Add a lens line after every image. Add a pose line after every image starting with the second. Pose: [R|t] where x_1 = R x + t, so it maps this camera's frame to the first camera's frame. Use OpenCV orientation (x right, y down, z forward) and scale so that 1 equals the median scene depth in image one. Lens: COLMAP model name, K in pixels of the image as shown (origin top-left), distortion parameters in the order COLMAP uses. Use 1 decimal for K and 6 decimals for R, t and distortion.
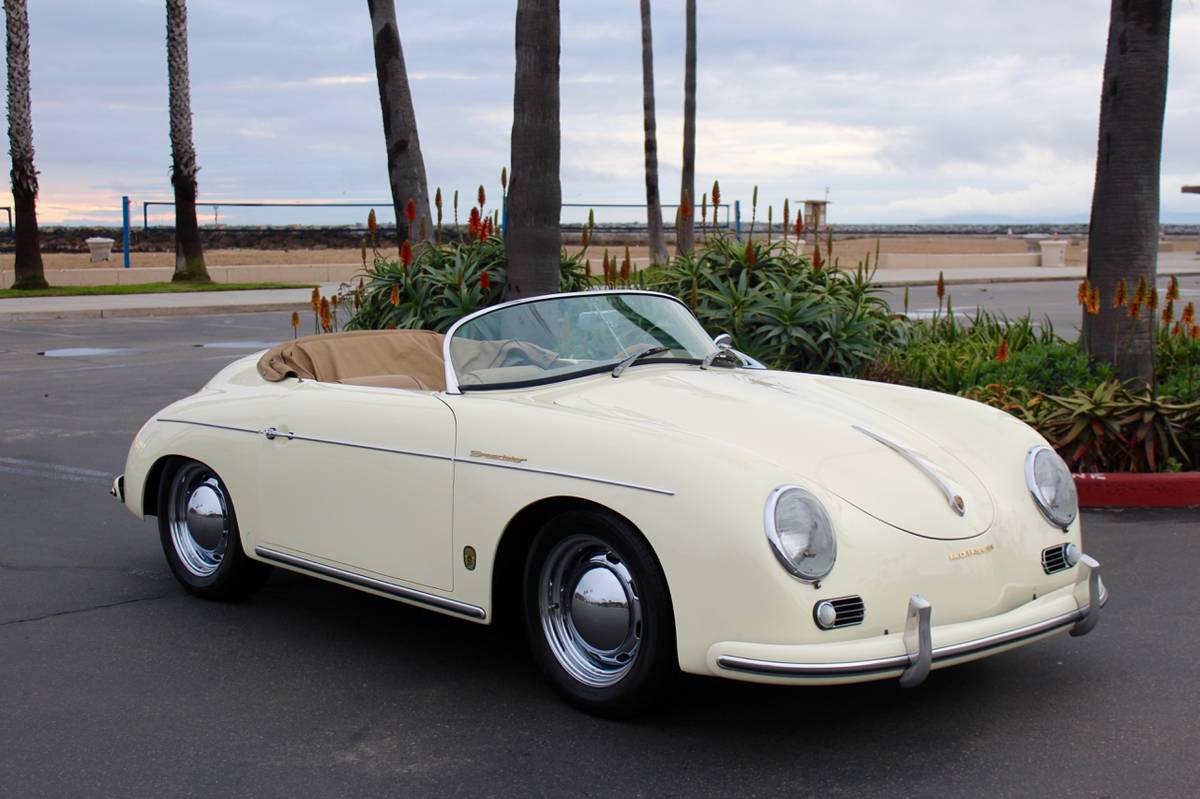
lens RADIAL K [[1580.8, 0, 598.2], [0, 1580.8, 400.7], [0, 0, 1]] dist [-0.022419, 0.000000]
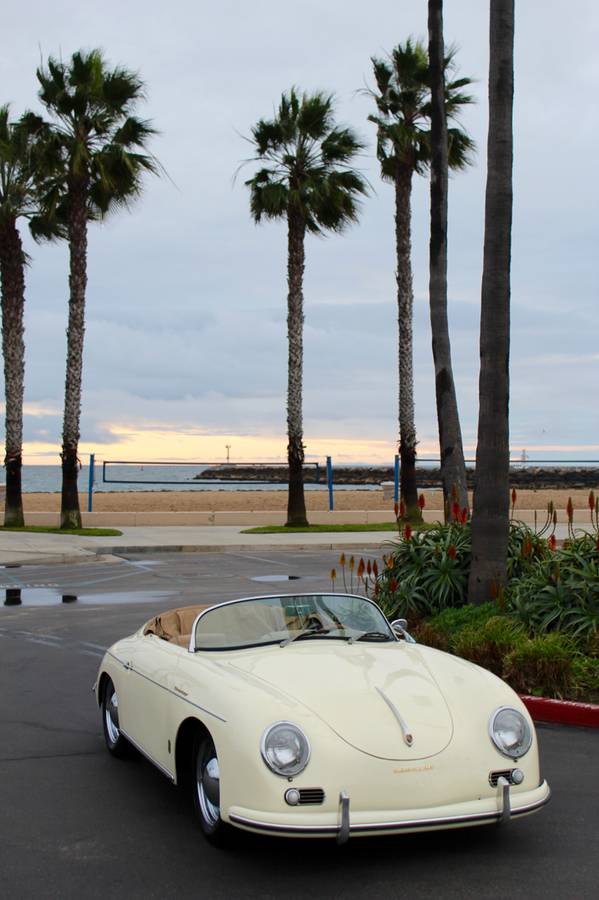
lens RADIAL K [[1185.6, 0, 302.0], [0, 1185.6, 450.0], [0, 0, 1]] dist [-0.022419, 0.000000]
pose [[0.933526, -0.002842, -0.358500, 0.179618], [-0.044885, 0.991174, -0.124735, -0.024579], [0.355690, 0.132535, 0.925159, -0.080207]]
